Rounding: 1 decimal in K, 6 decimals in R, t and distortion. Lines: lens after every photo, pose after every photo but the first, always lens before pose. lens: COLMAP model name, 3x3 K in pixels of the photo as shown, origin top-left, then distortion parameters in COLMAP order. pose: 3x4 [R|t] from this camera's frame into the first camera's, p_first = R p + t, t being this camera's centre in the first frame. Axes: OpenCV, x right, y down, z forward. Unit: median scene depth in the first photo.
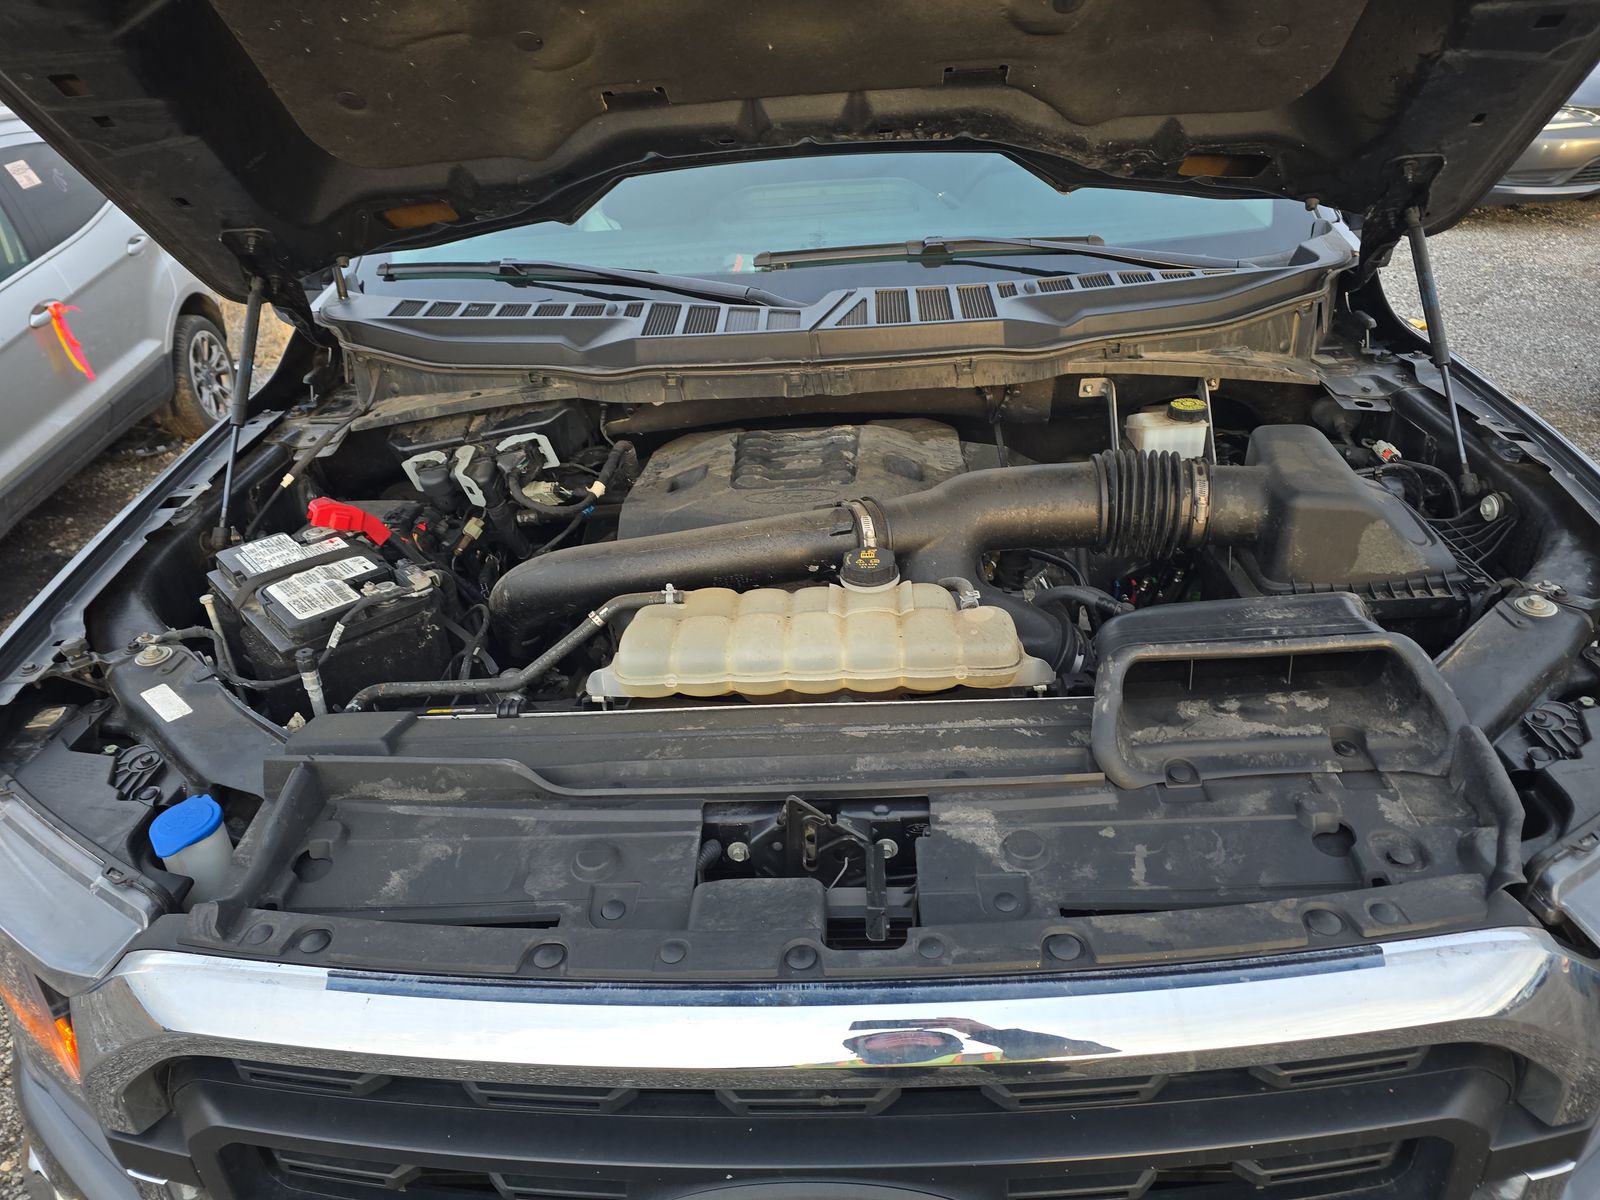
lens RADIAL K [[1110.9, 0, 820.2], [0, 1110.9, 603.4], [0, 0, 1]] dist [0.036470, -0.037651]
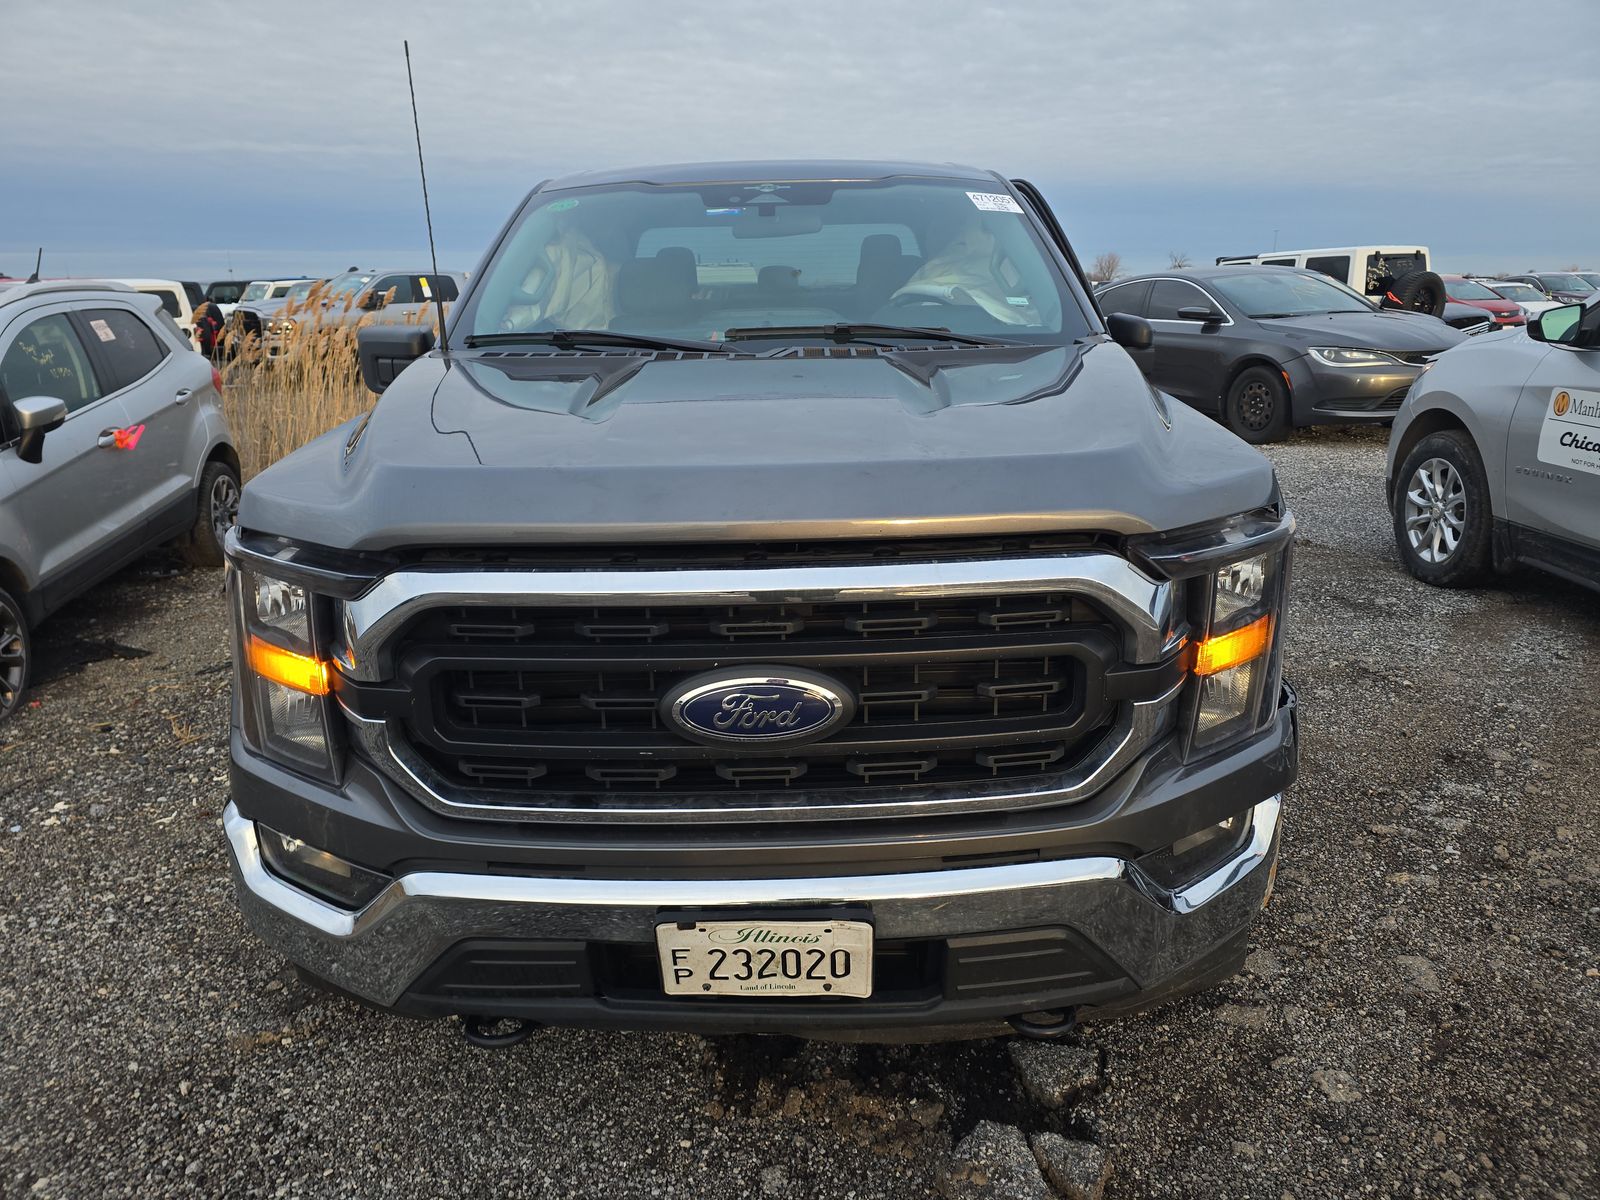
lens RADIAL K [[1110.9, 0, 820.2], [0, 1110.9, 603.4], [0, 0, 1]] dist [0.036470, -0.037651]
pose [[0.998059, 0.028044, 0.055606, -0.001704], [-0.015761, 0.977547, -0.210129, 0.122164], [-0.060250, 0.208844, 0.976091, -0.135599]]
